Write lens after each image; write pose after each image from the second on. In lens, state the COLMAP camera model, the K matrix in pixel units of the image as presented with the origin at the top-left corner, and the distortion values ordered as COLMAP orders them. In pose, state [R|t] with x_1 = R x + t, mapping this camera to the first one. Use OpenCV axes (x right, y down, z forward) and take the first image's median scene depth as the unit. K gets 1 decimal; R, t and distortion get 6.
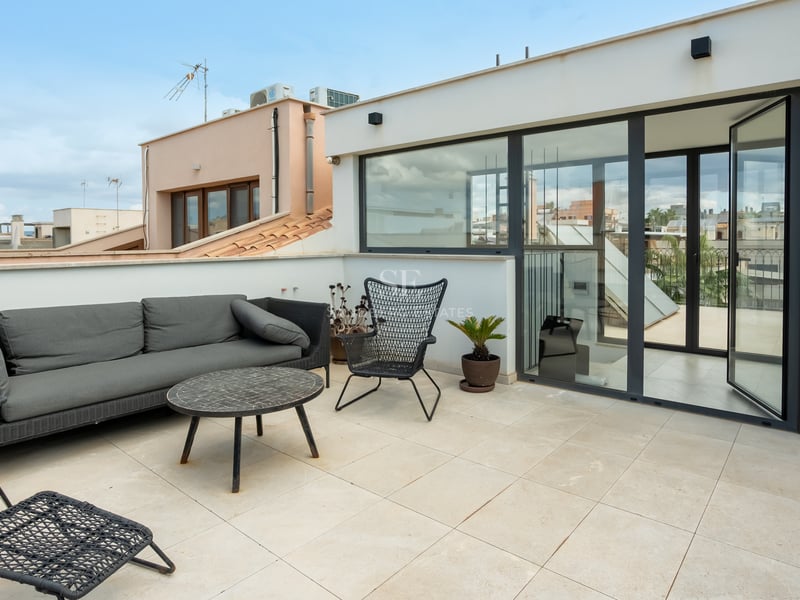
lens RADIAL K [[509.0, 0, 400.7], [0, 509.0, 266.6], [0, 0, 1]] dist [-0.021596, 0.006411]
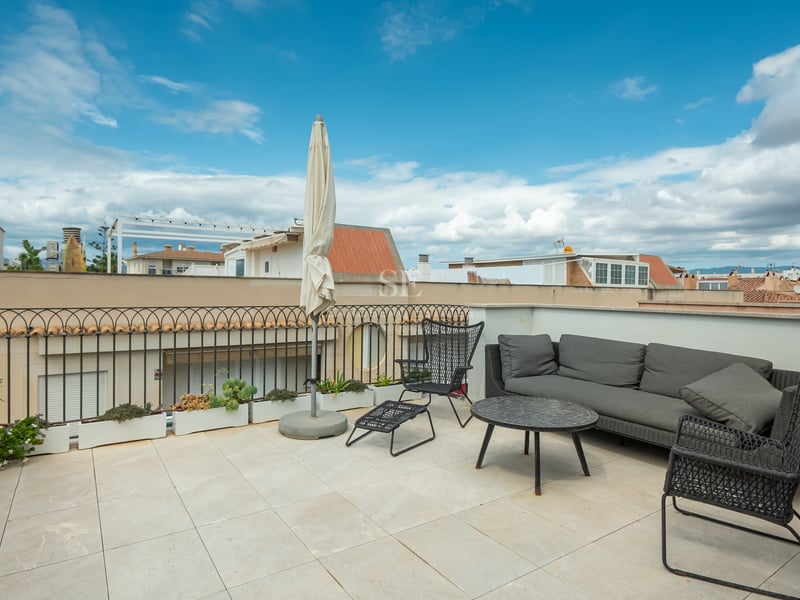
lens RADIAL K [[466.5, 0, 392.0], [0, 466.5, 304.8], [0, 0, 1]] dist [0.004531, 0.002451]
pose [[-0.271772, 0.034760, -0.961734, 0.857844], [-0.052929, 0.997295, 0.051002, -0.058628], [0.960905, 0.064764, -0.269197, 0.948874]]
